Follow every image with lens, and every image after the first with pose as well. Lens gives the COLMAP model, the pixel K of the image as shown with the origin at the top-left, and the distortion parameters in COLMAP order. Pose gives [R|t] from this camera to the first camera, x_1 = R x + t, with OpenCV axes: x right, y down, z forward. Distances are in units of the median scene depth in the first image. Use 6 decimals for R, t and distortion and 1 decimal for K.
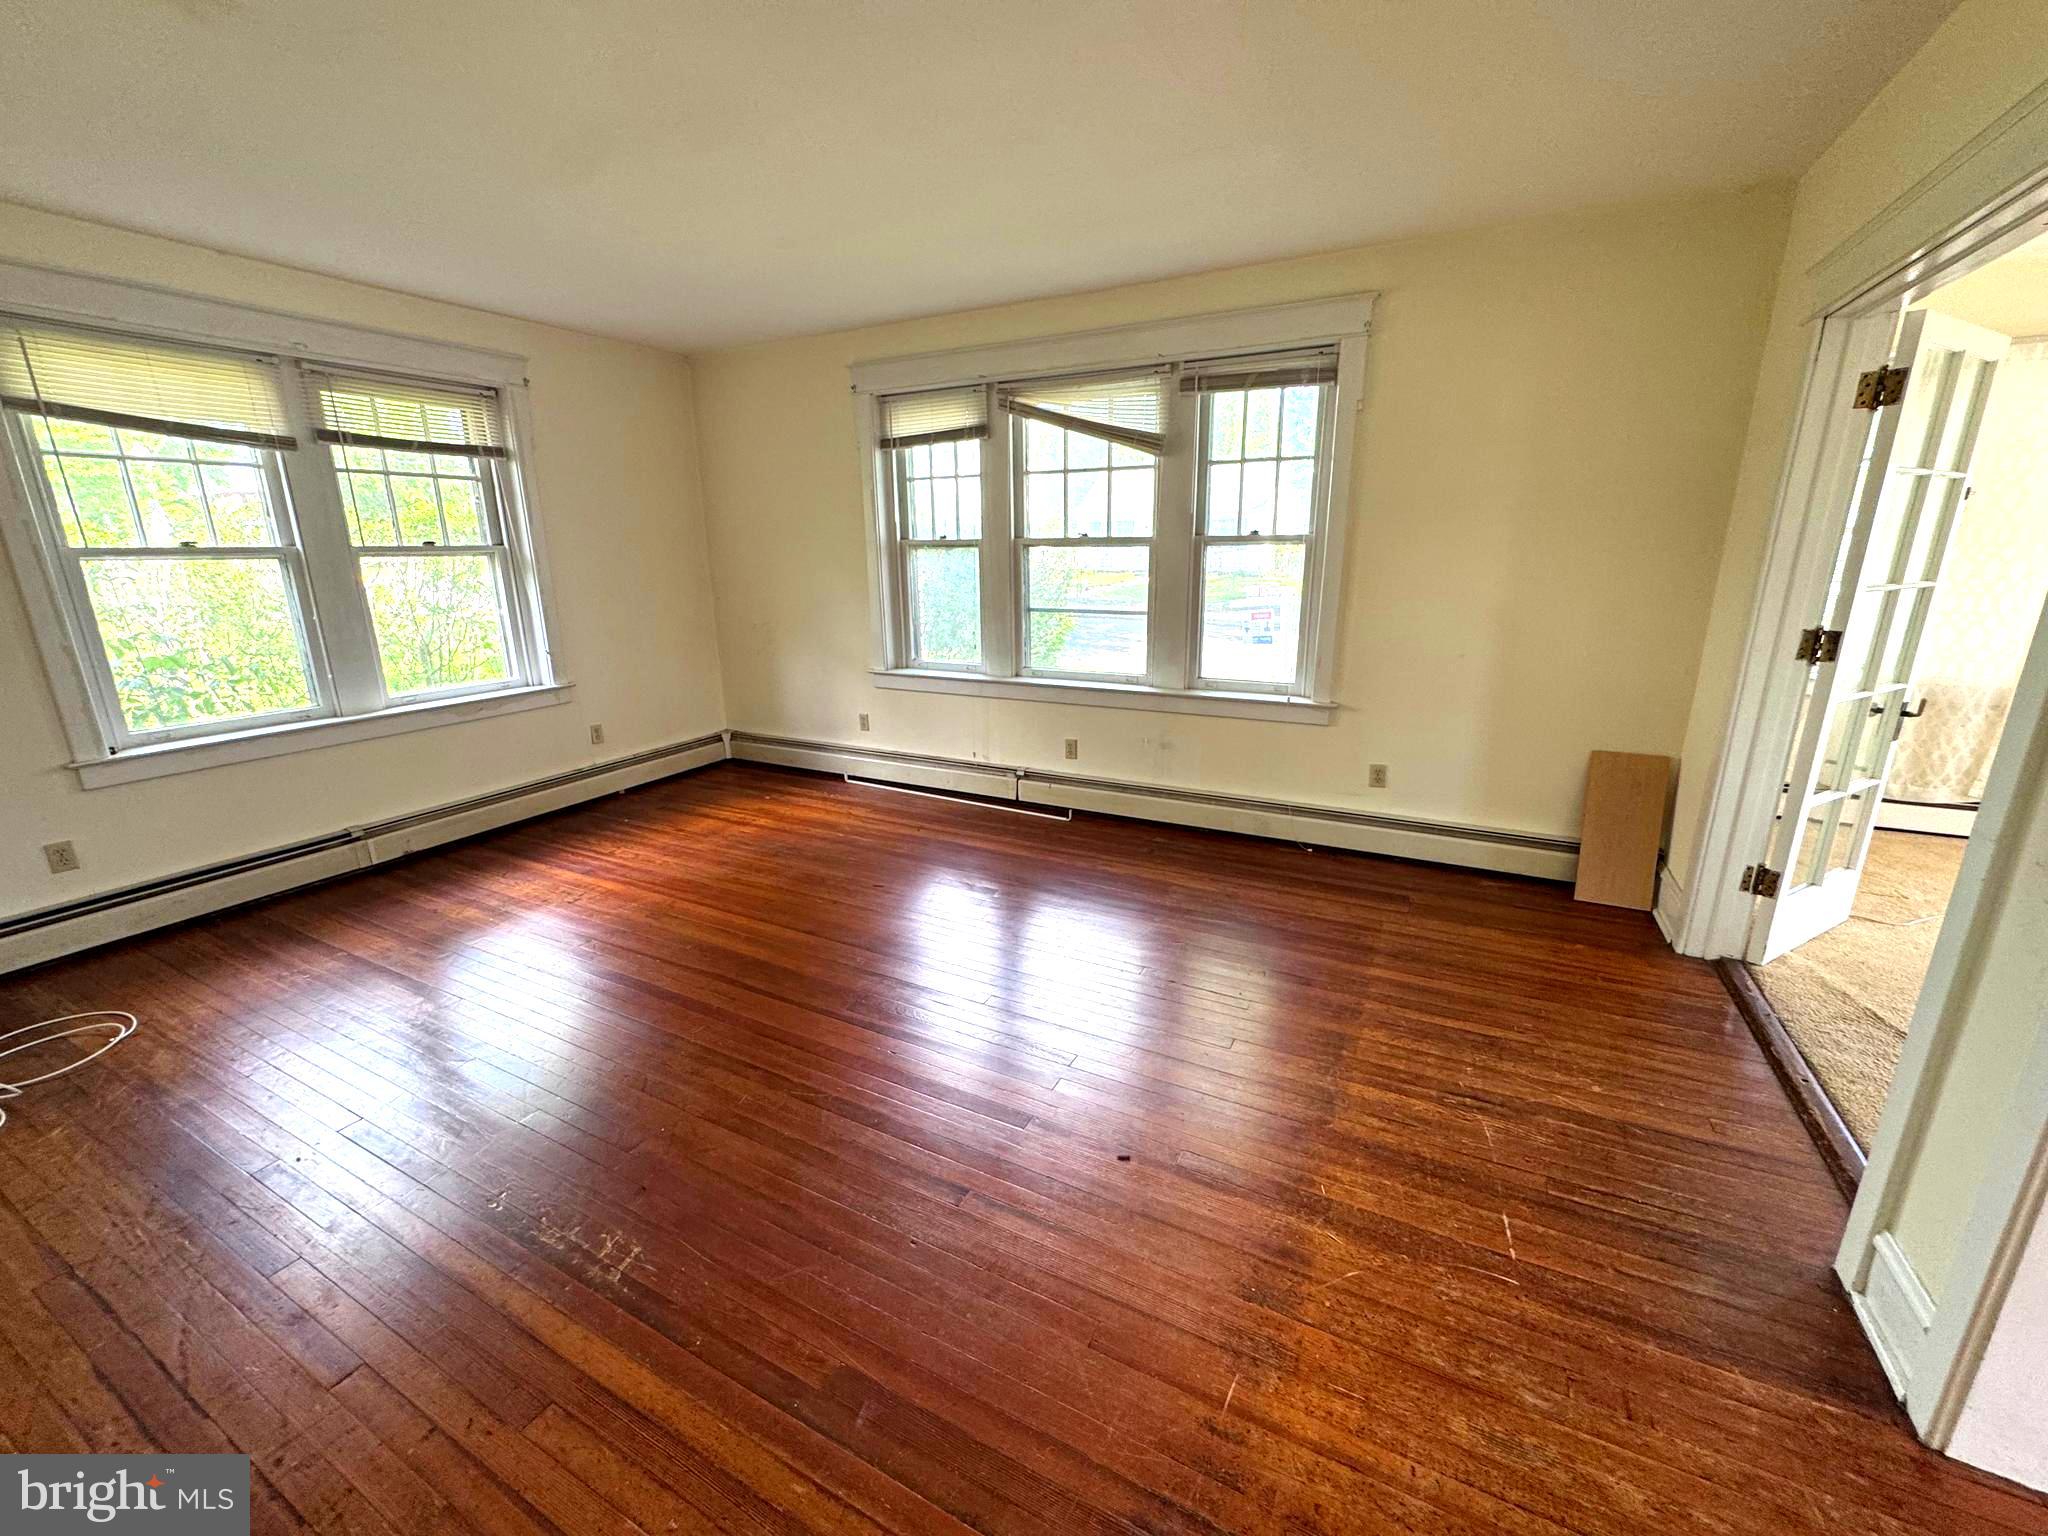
lens RADIAL K [[819.2, 0, 1031.5], [0, 819.2, 777.1], [0, 0, 1]] dist [-0.001075, -0.000550]
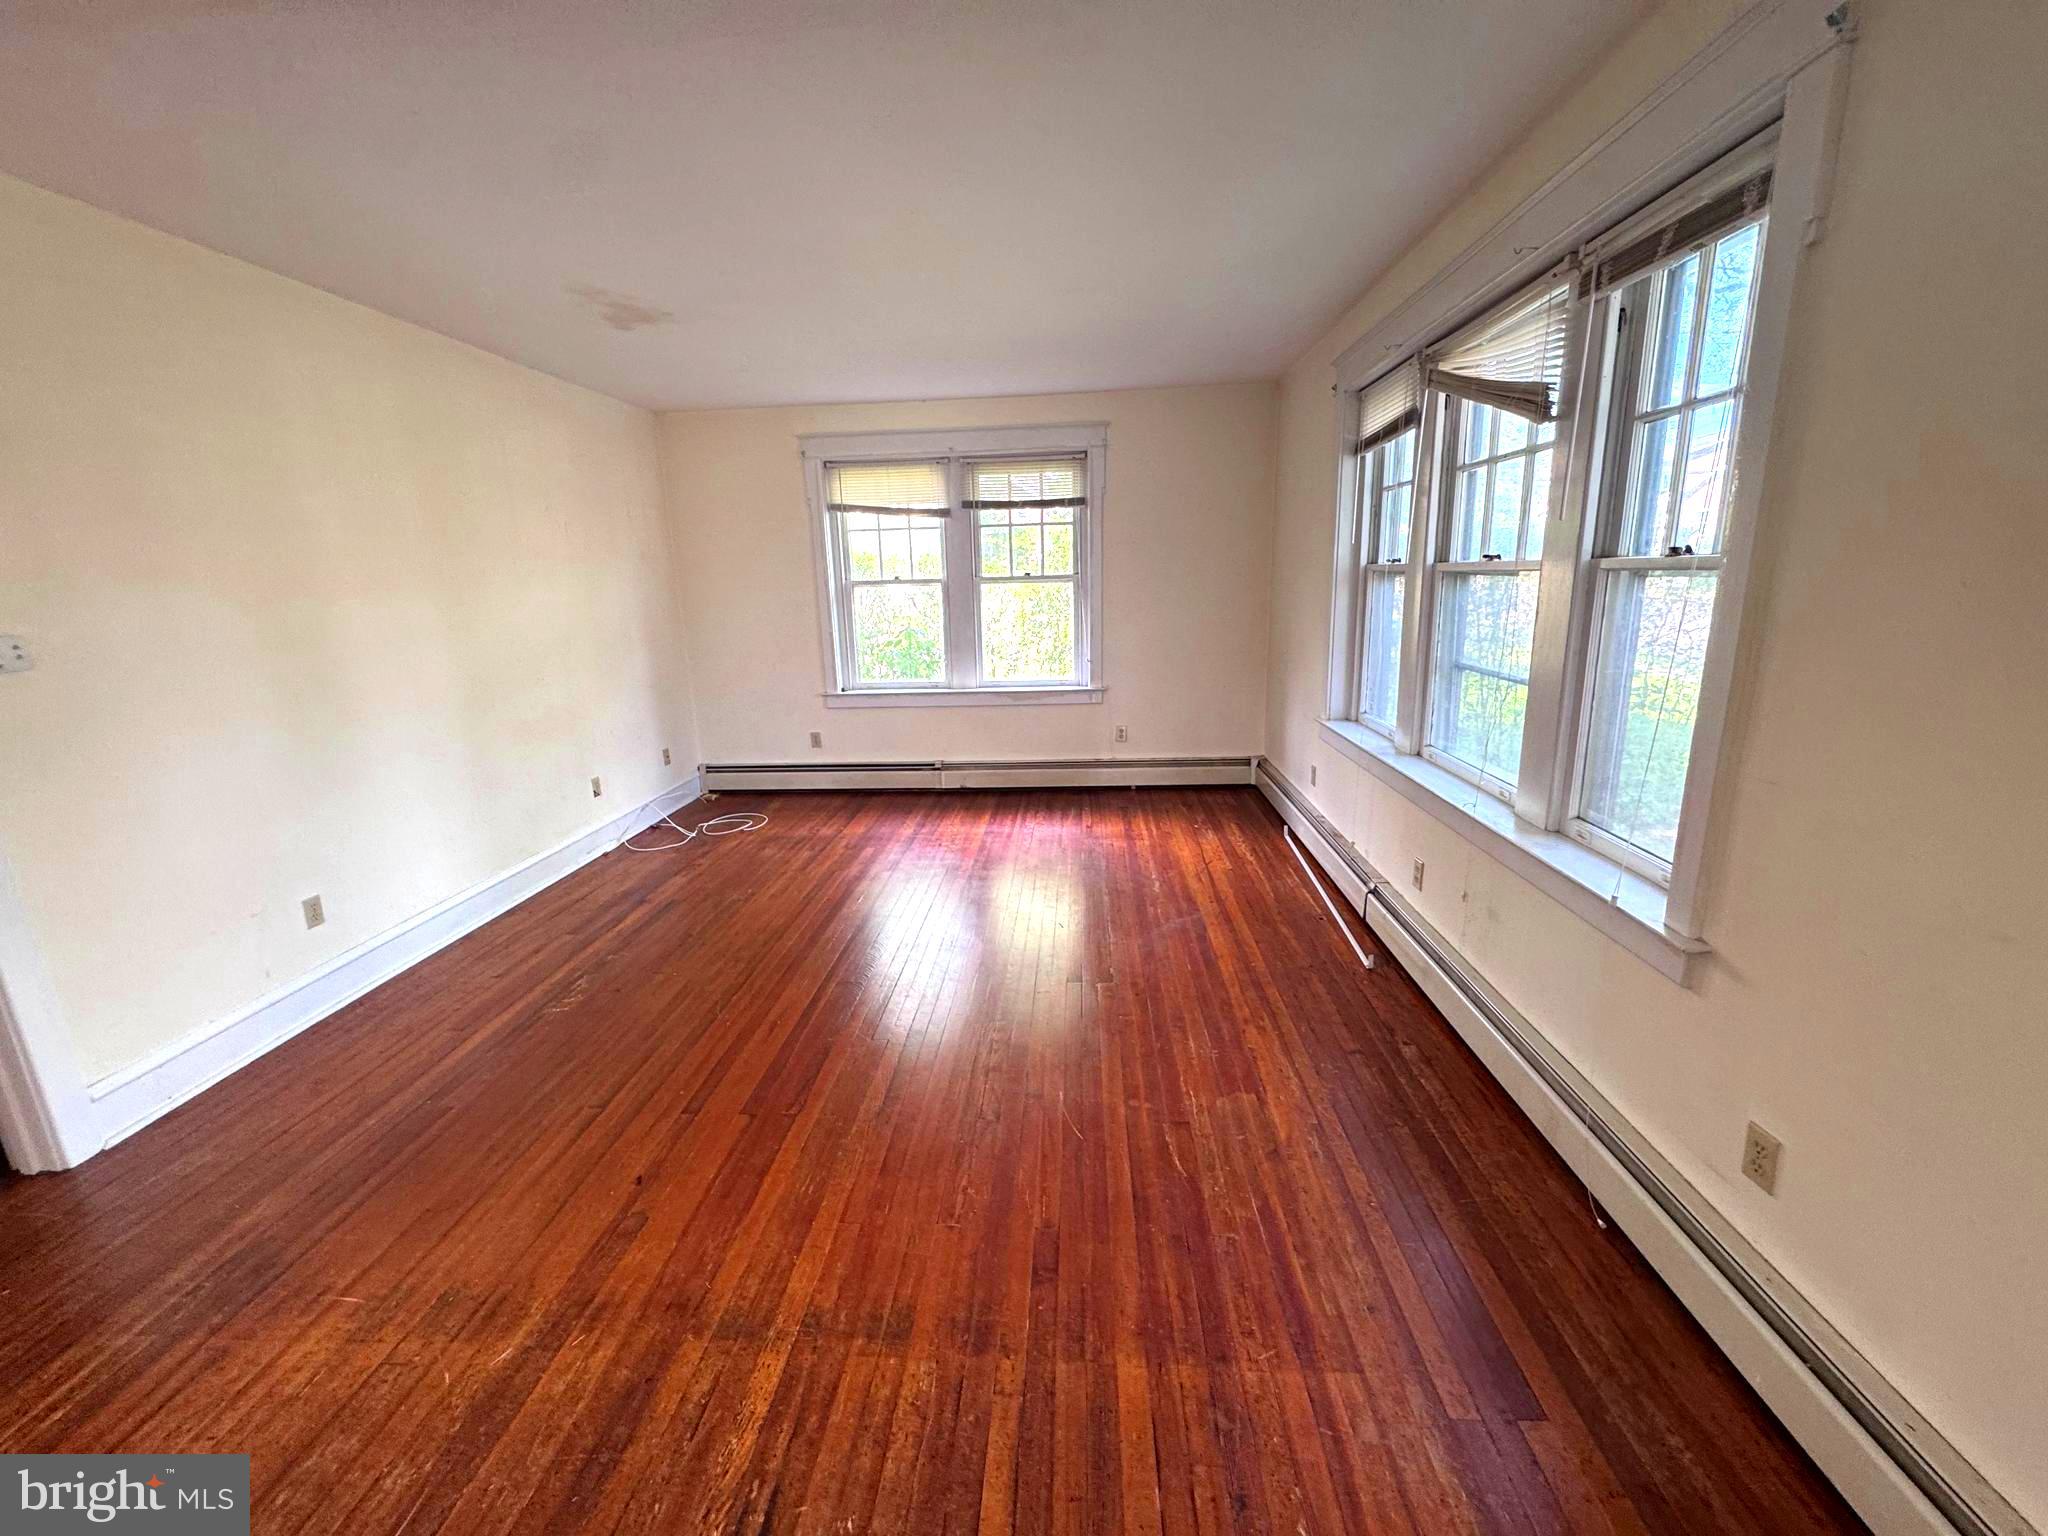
lens RADIAL K [[819.2, 0, 1015.5], [0, 819.2, 775.7], [0, 0, 1]] dist [-0.001075, -0.000550]
pose [[0.390654, 0.218817, -0.894152, 0.586852], [-0.229046, 0.963894, 0.135814, -0.149279], [0.891587, 0.151746, 0.426669, 0.471702]]
